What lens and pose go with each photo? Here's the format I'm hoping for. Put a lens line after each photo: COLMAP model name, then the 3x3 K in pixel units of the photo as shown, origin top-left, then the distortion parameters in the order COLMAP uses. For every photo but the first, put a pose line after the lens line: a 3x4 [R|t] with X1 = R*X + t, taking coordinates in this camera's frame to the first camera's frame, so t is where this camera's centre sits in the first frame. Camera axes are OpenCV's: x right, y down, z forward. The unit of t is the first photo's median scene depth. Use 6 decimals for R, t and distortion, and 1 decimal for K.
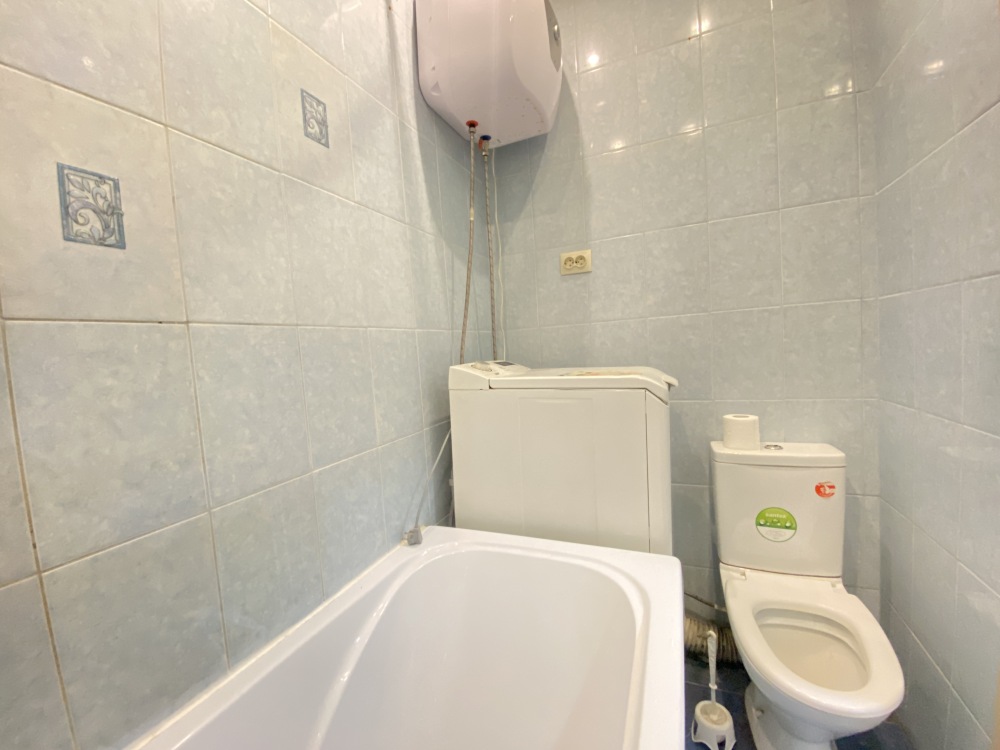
lens RADIAL K [[399.7, 0, 500.1], [0, 399.7, 375.8], [0, 0, 1]] dist [0.022370, -0.022272]
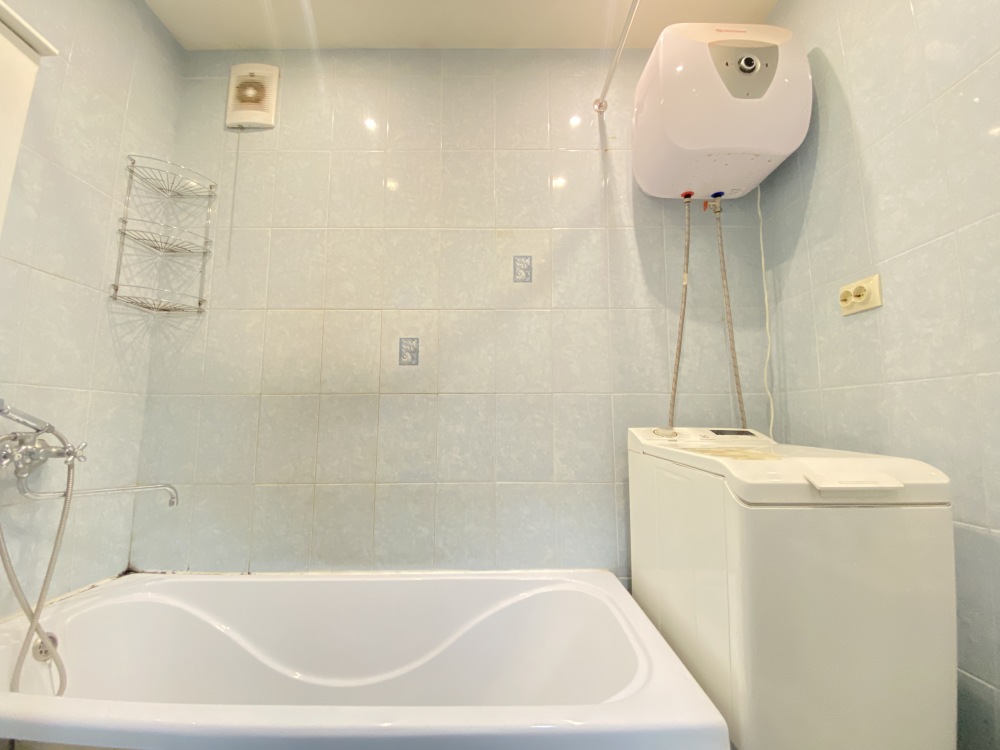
lens RADIAL K [[399.7, 0, 500.1], [0, 399.7, 375.8], [0, 0, 1]] dist [0.022370, -0.022272]
pose [[0.406039, -0.031594, -0.913309, 1.144425], [-0.088181, 0.993384, -0.073568, -0.081661], [0.909591, 0.110408, 0.400567, 0.346732]]
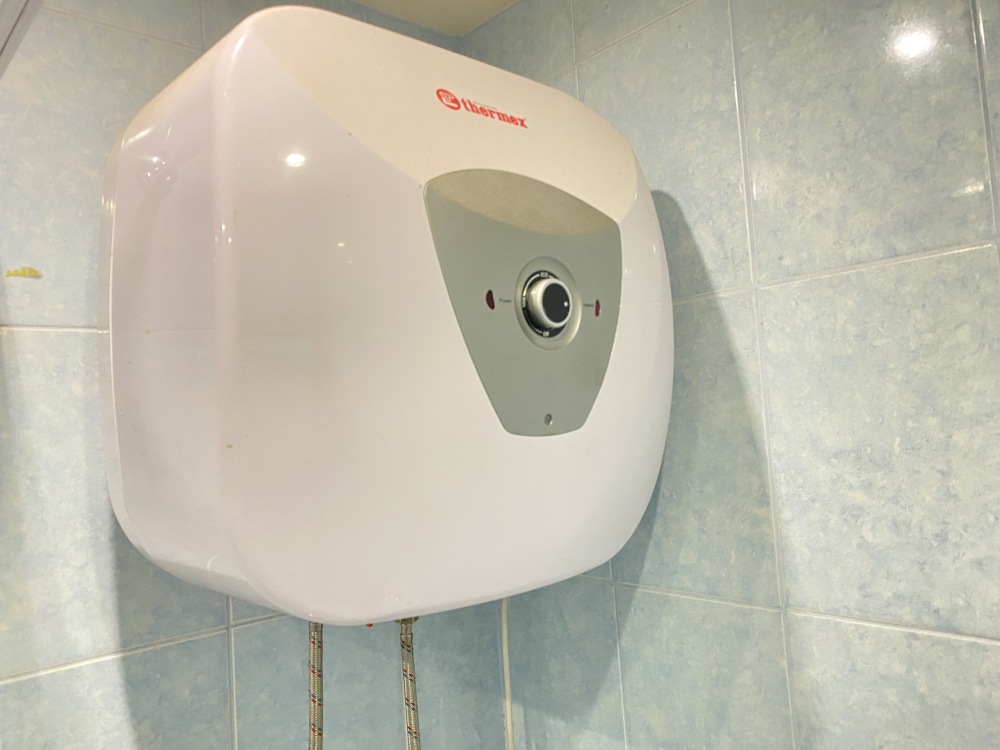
lens RADIAL K [[782.9, 0, 500.0], [0, 782.9, 375.0], [0, 0, 1]] dist [-0.000345, 0.000723]
pose [[0.912994, -0.022597, -0.407347, 0.482815], [-0.017837, 0.995299, -0.095193, -1.248019], [0.407583, 0.094177, 0.908299, 0.922370]]
